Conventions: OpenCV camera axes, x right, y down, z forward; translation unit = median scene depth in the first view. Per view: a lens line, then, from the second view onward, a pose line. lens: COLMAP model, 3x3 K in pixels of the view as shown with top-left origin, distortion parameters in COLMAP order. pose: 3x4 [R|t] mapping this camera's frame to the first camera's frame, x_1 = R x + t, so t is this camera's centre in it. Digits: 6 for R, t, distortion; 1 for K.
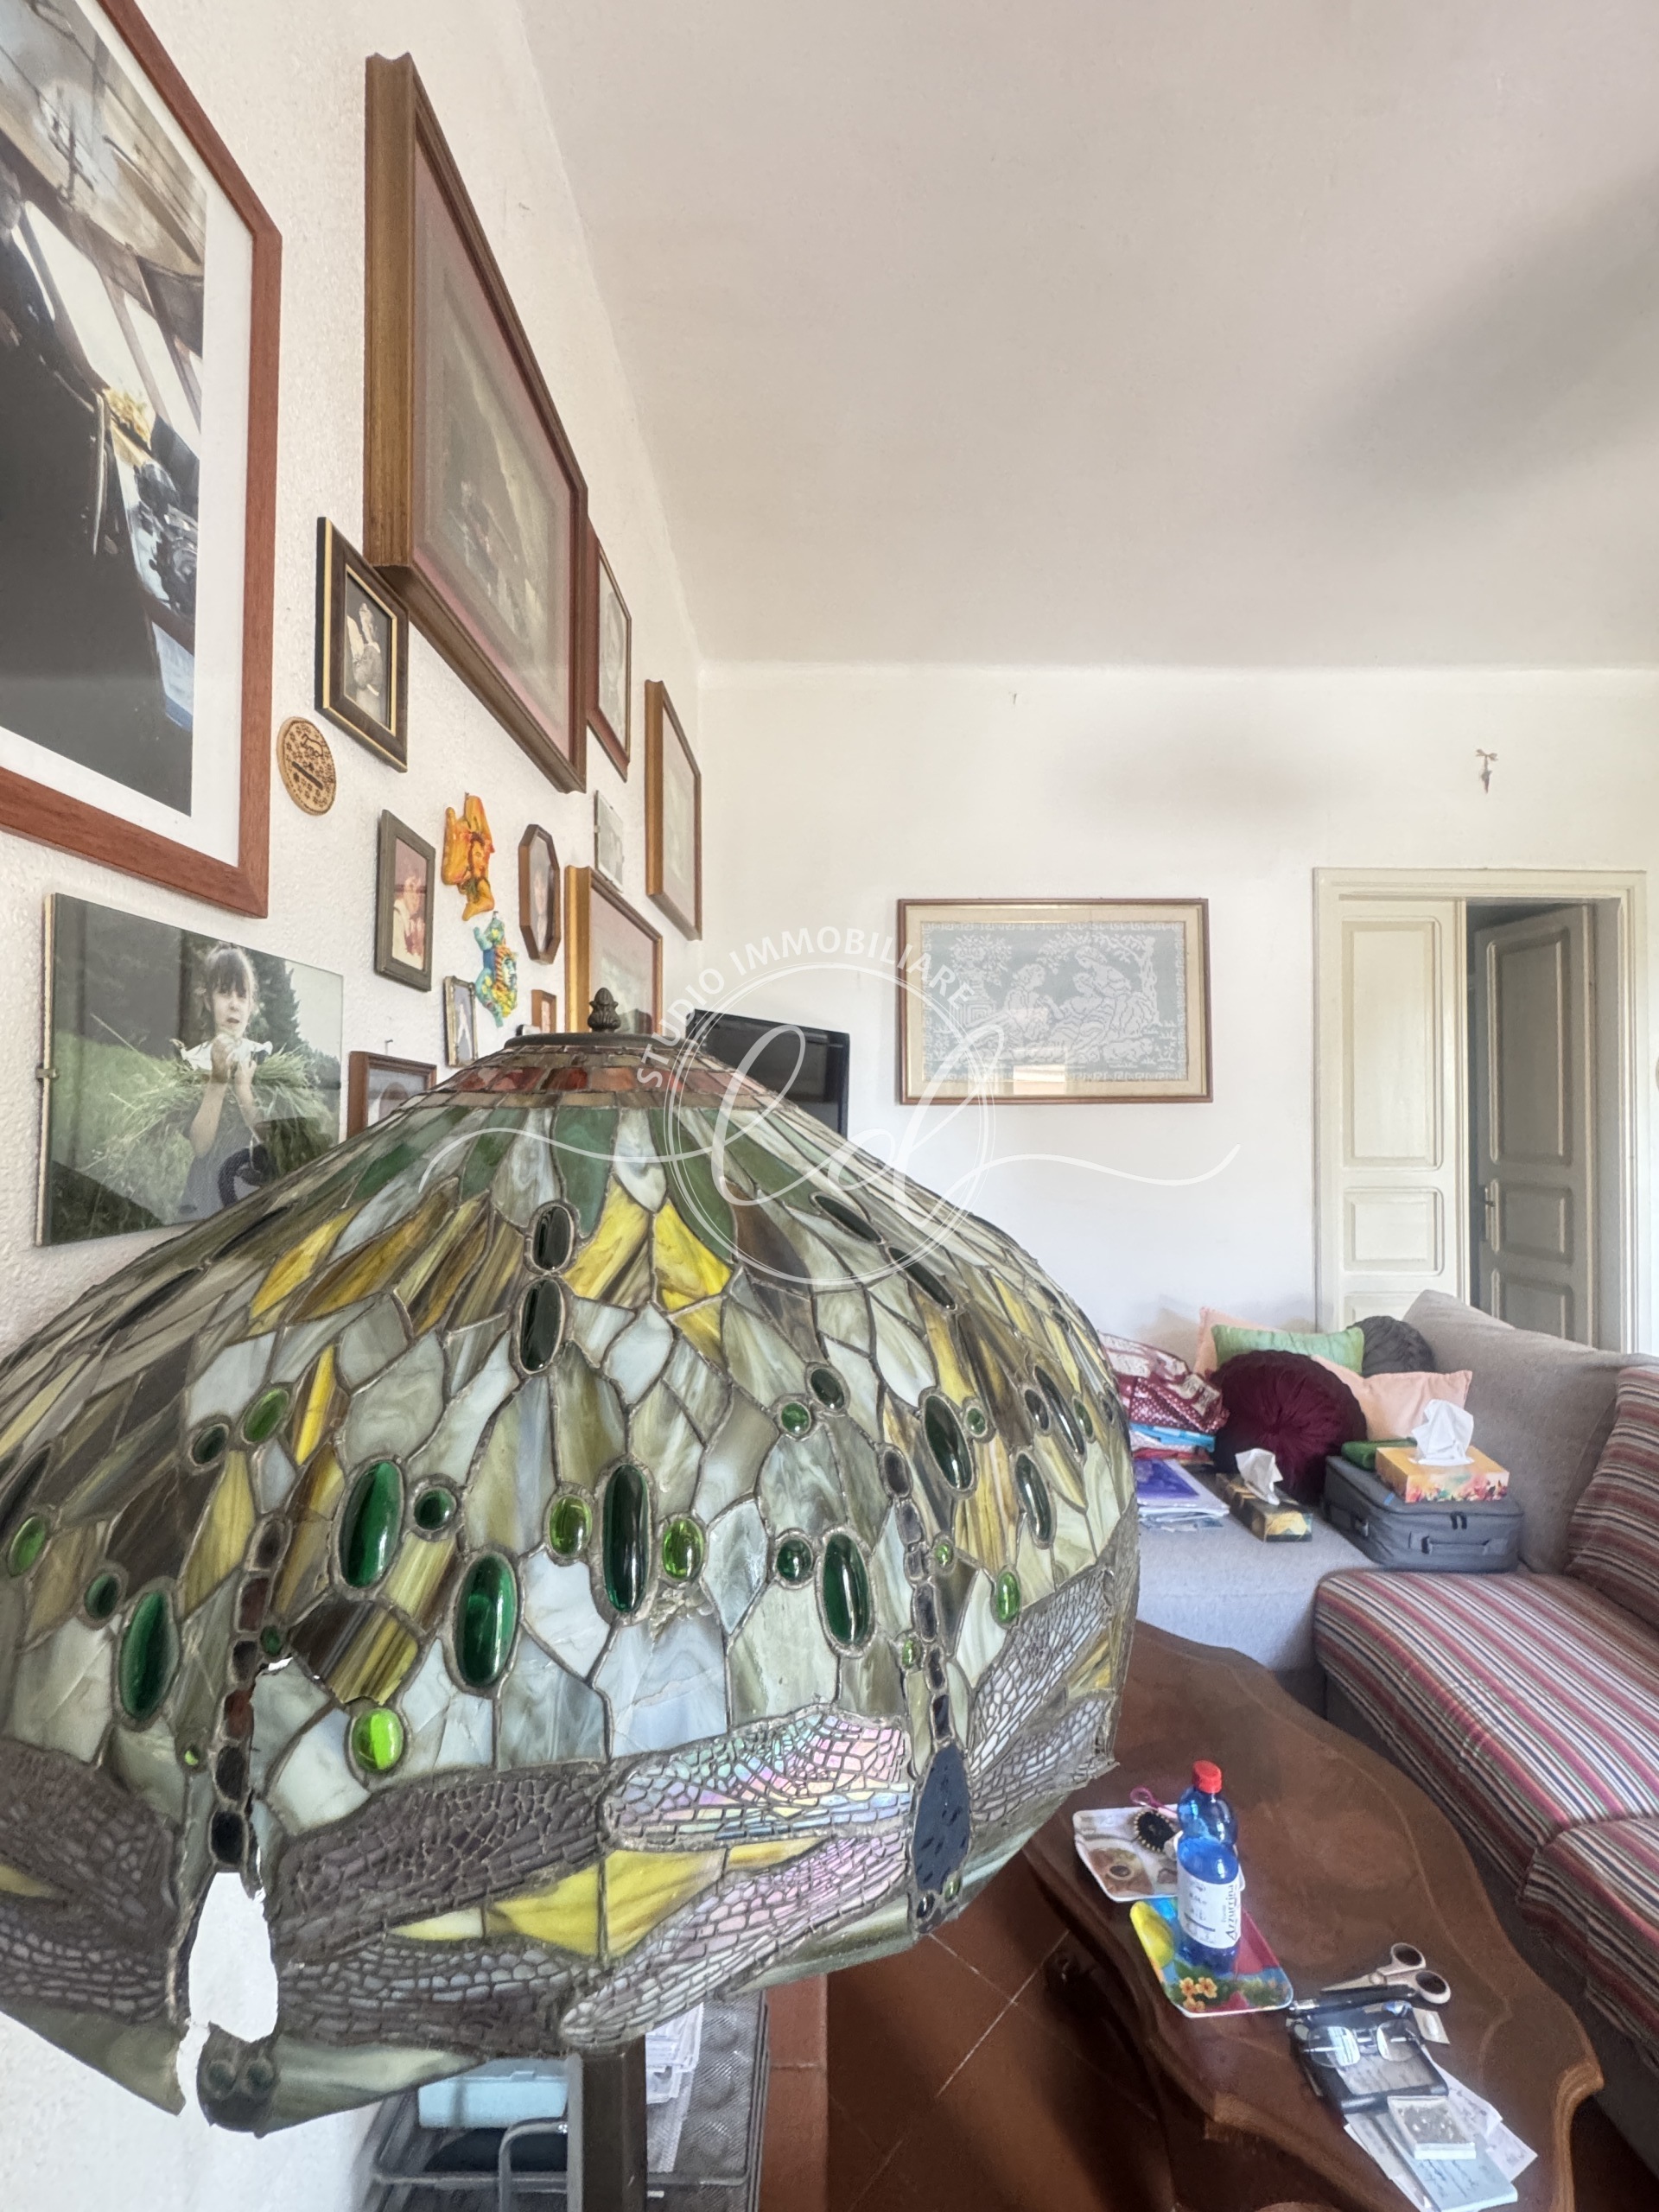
lens RADIAL K [[897.0, 0, 835.0], [0, 897.0, 1105.0], [0, 0, 1]] dist [-0.005072, 0.000049]
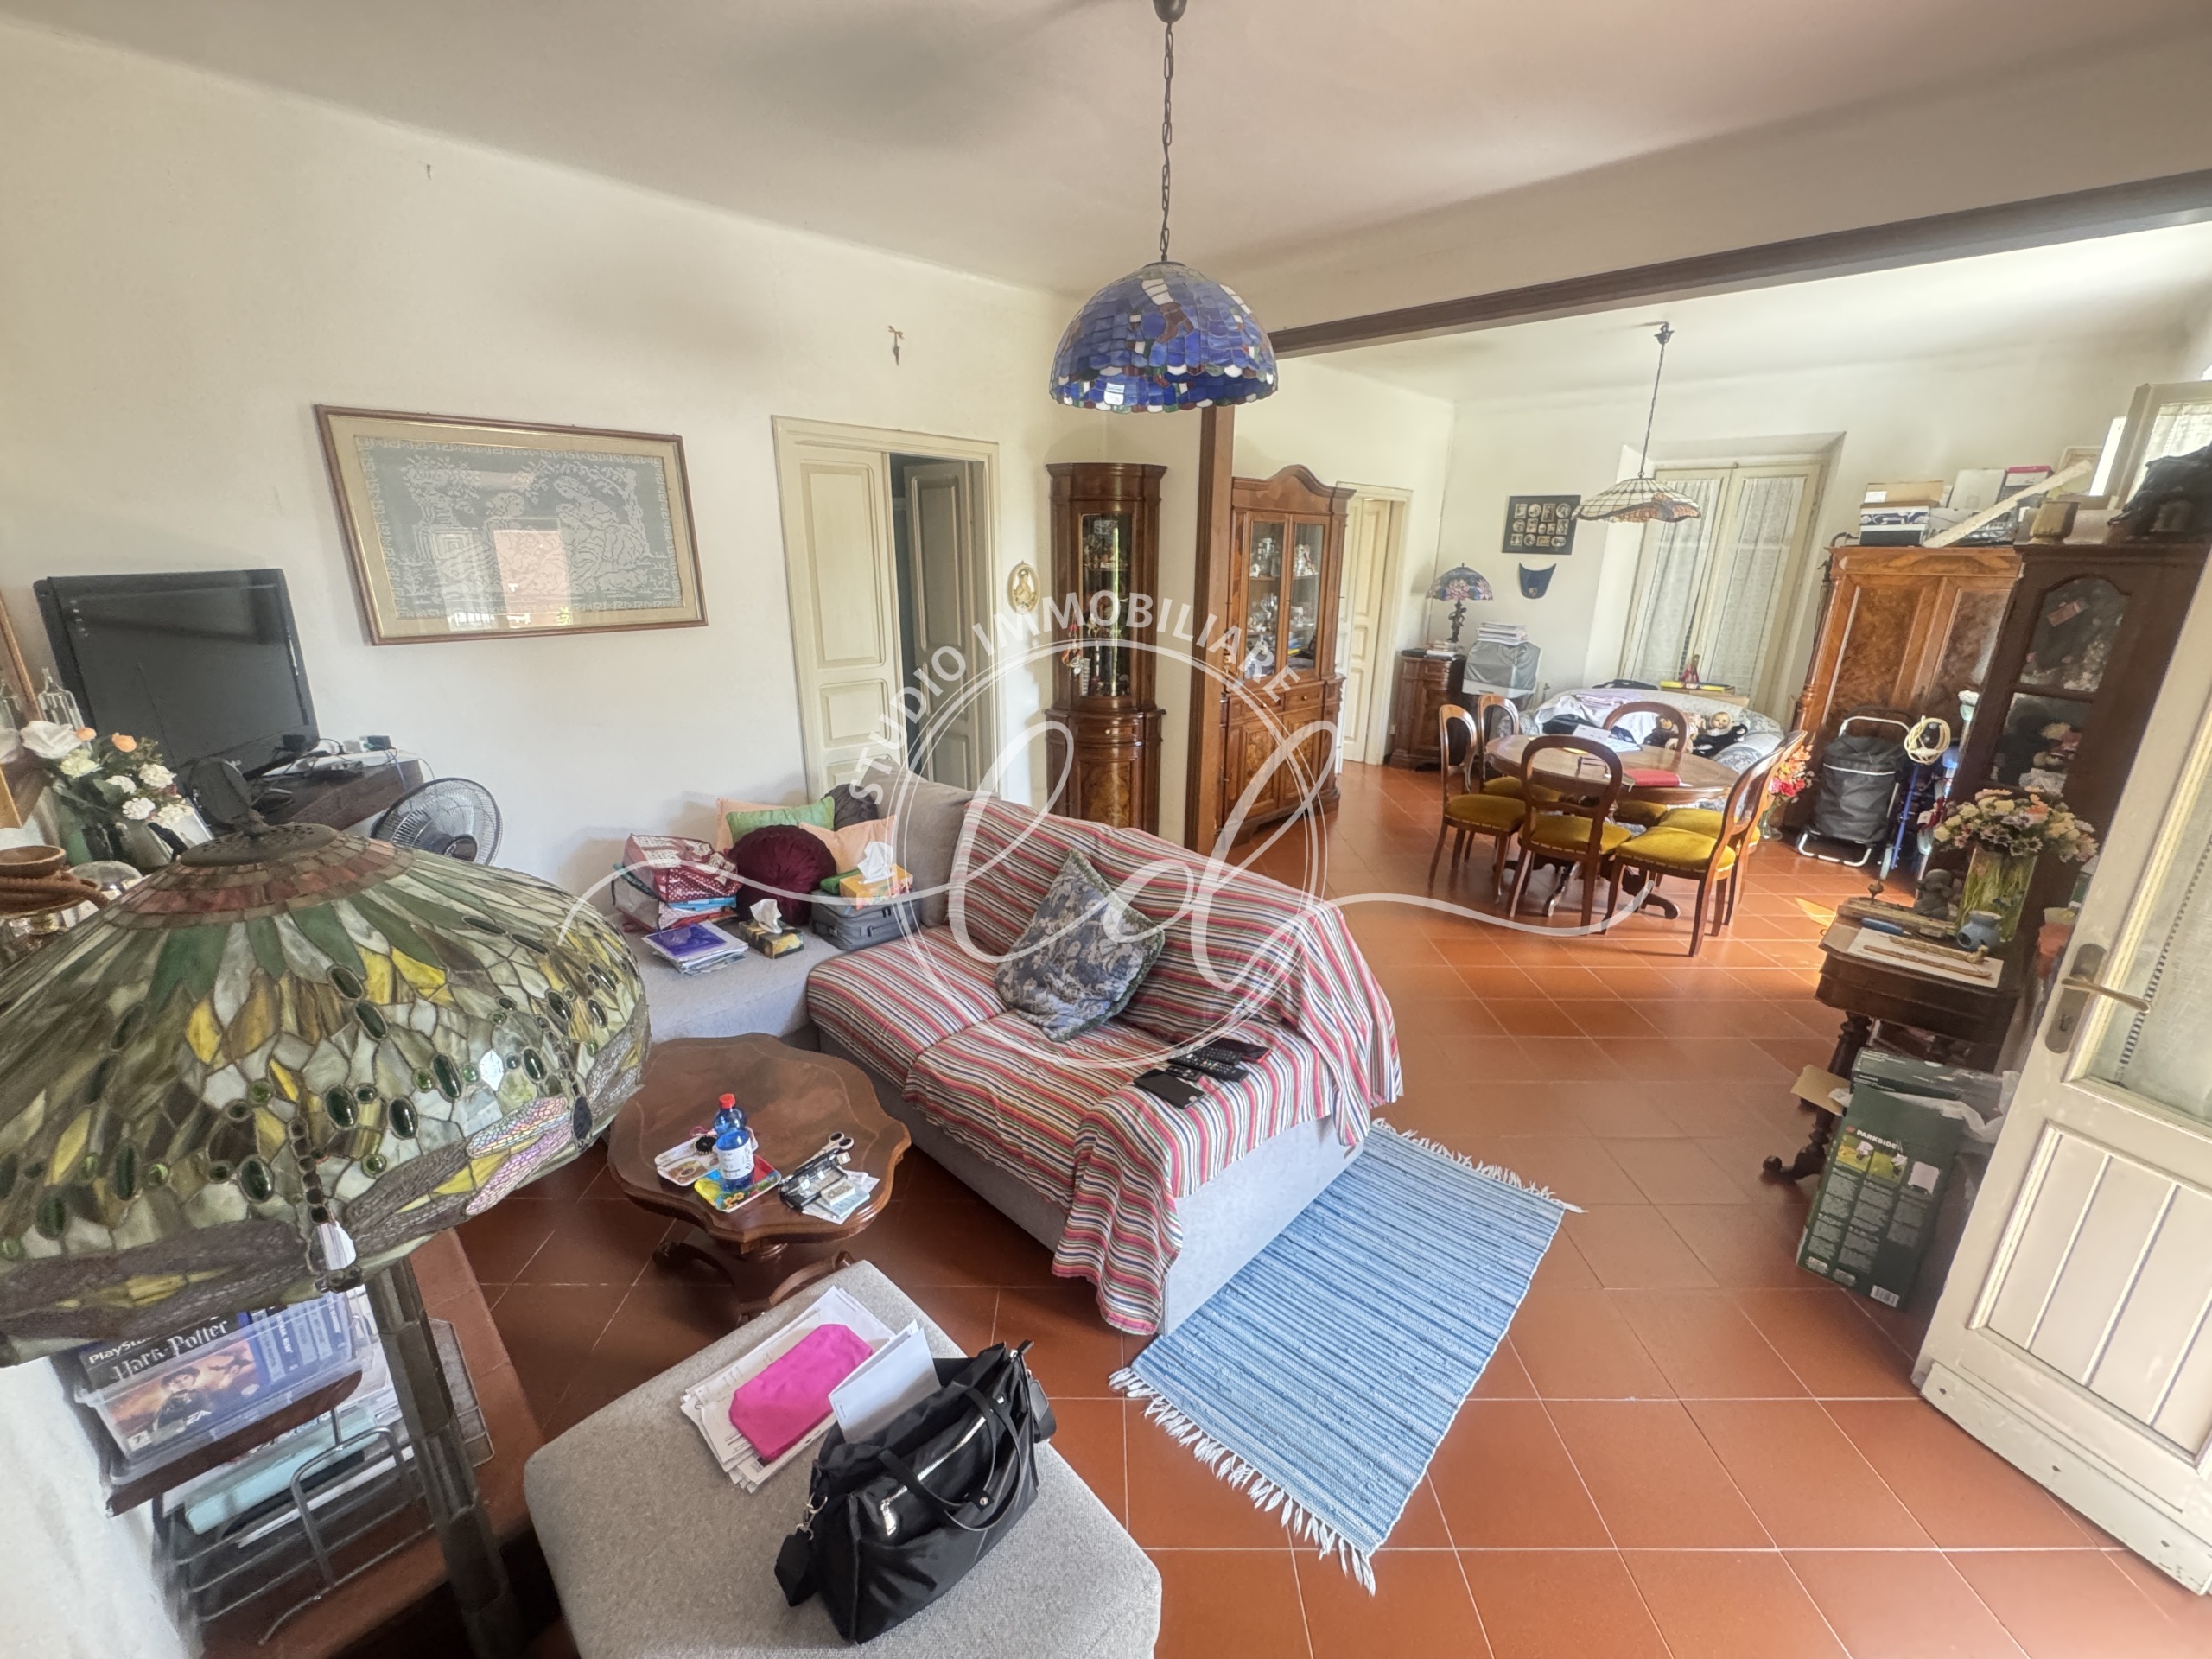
lens RADIAL K [[889.7, 0, 1108.1], [0, 889.7, 825.0], [0, 0, 1]] dist [-0.004732, 0.000998]
pose [[0.709555, -0.202827, 0.674828, -0.071062], [-0.013741, 0.953513, 0.301037, -0.174017], [-0.704516, -0.222876, 0.673784, -0.331062]]
